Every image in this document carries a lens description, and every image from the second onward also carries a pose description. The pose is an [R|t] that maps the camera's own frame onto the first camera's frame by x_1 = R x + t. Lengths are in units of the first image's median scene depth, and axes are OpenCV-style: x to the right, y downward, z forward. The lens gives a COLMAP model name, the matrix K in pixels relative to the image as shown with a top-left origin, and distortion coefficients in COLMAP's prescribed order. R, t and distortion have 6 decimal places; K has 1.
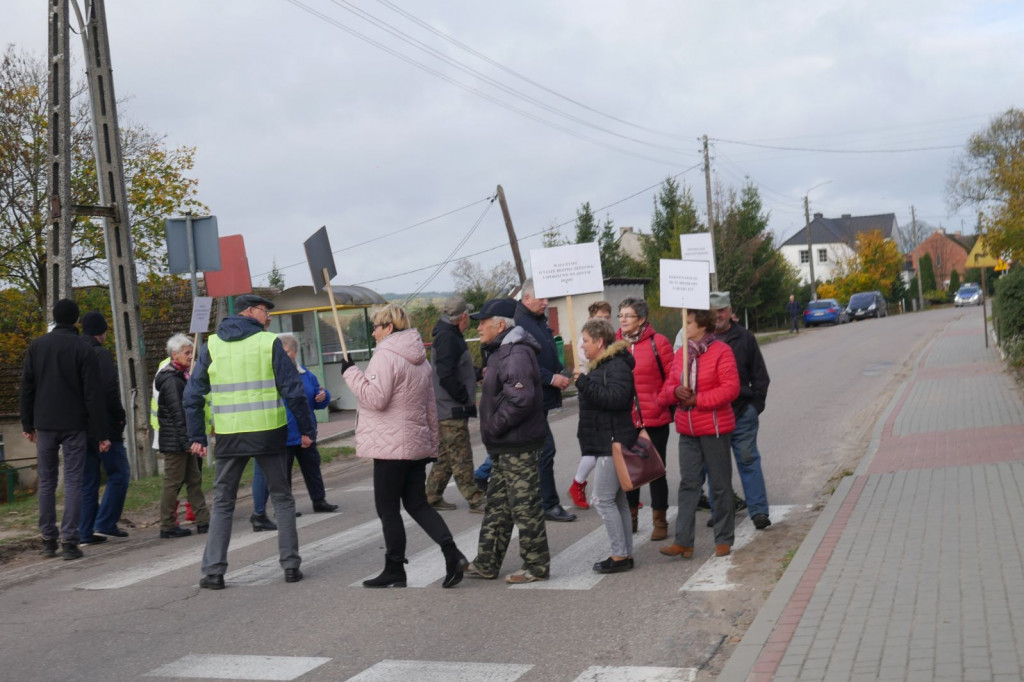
lens RADIAL K [[1700.9, 0, 512.0], [0, 1700.9, 341.0], [0, 0, 1]] dist [0.030269, -0.135328]
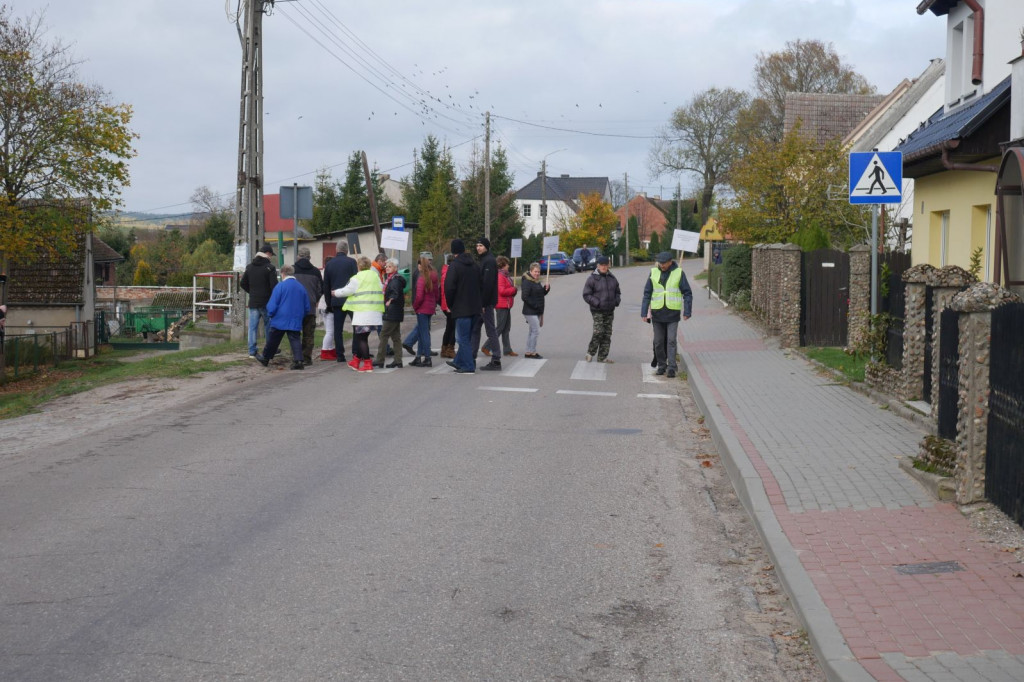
lens RADIAL K [[1709.0, 0, 512.0], [0, 1709.0, 341.0], [0, 0, 1]] dist [0.050105, -0.097294]
pose [[0.980939, 0.061243, 0.184415, -0.057293], [-0.068040, 0.997208, 0.030755, 0.002744], [-0.182017, -0.042716, 0.982367, -0.144388]]
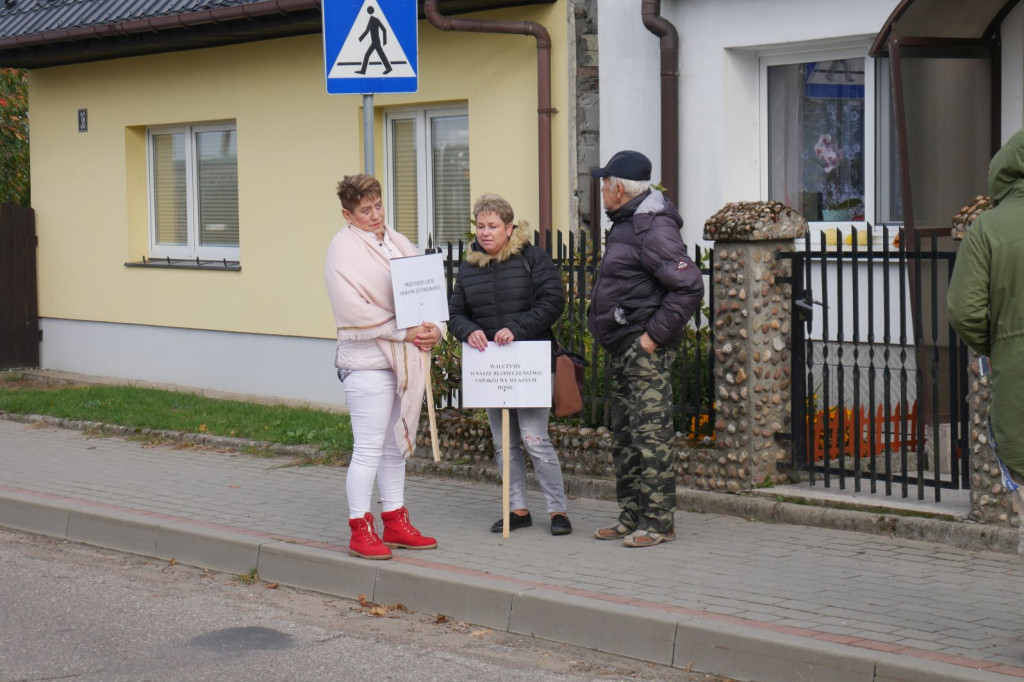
lens RADIAL K [[2436.9, 0, 512.0], [0, 2436.9, 341.0], [0, 0, 1]] dist [0.111563, 0.405060]
pose [[0.644890, 0.003452, 0.764268, -0.084848], [-0.006188, 0.999981, 0.000705, 0.004322], [-0.764250, -0.005184, 0.644899, -0.043810]]
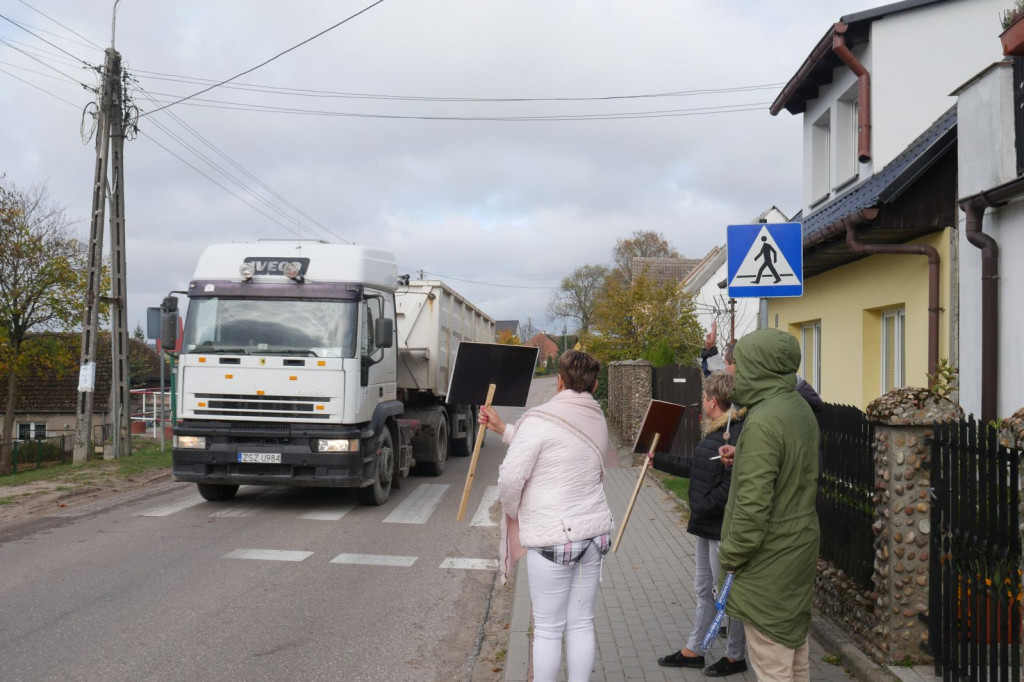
lens RADIAL K [[1038.1, 0, 512.0], [0, 1038.1, 341.0], [0, 0, 1]] dist [-0.001972, -0.002252]
pose [[0.973106, 0.070189, 0.219406, -0.014633], [-0.060405, 0.996870, -0.050997, -0.001169], [-0.222299, 0.036372, 0.974300, -0.022525]]
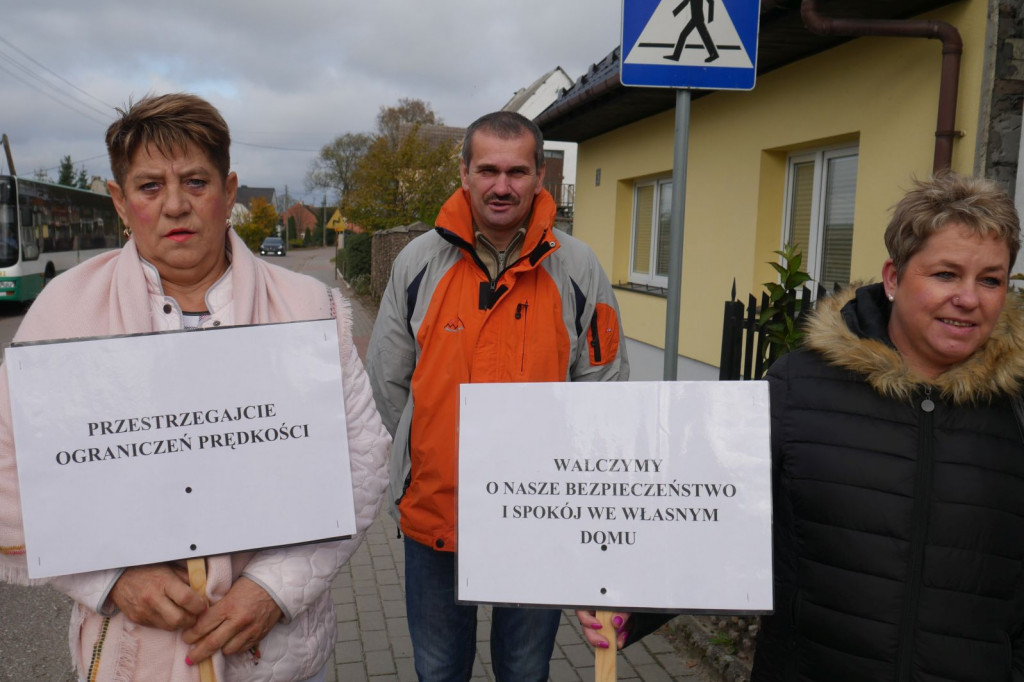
lens RADIAL K [[1038.1, 0, 512.0], [0, 1038.1, 341.0], [0, 0, 1]] dist [-0.001972, -0.002252]
pose [[0.894886, 0.054470, 0.442959, -0.001163], [-0.085686, 0.995029, 0.050750, -0.001011], [-0.437992, -0.083371, 0.895104, 0.021235]]
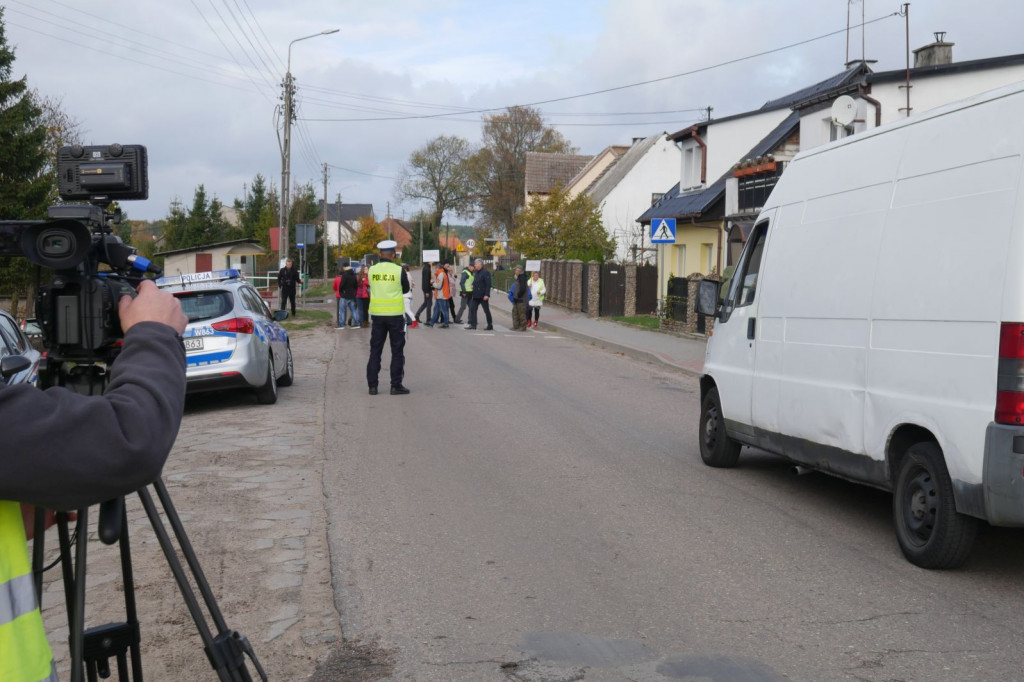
lens RADIAL K [[1395.8, 0, 512.0], [0, 1395.8, 341.0], [0, 0, 1]] dist [-0.014720, -0.017835]
pose [[0.930551, 0.056597, 0.361763, -0.143152], [-0.069993, 0.997258, 0.024023, 0.008676], [-0.359411, -0.047675, 0.931961, -0.270781]]
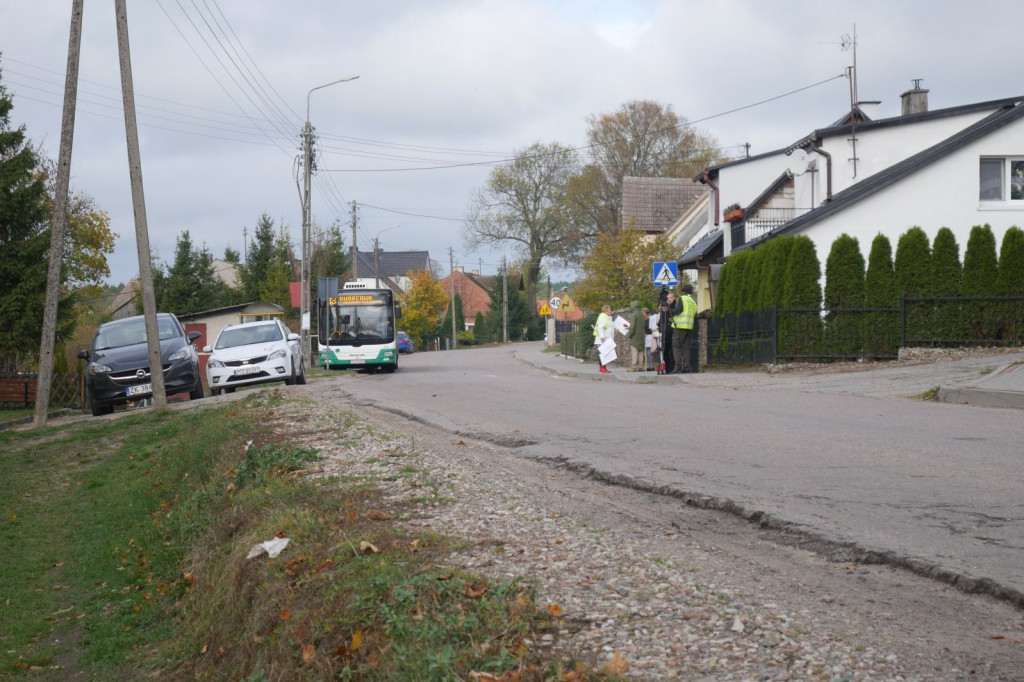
lens RADIAL K [[2436.9, 0, 512.0], [0, 2436.9, 341.0], [0, 0, 1]] dist [0.111563, 0.405060]
pose [[0.955835, 0.055365, 0.288642, -0.209538], [-0.048781, 0.998360, -0.029961, 0.026824], [-0.289828, 0.014557, 0.956968, -0.576967]]
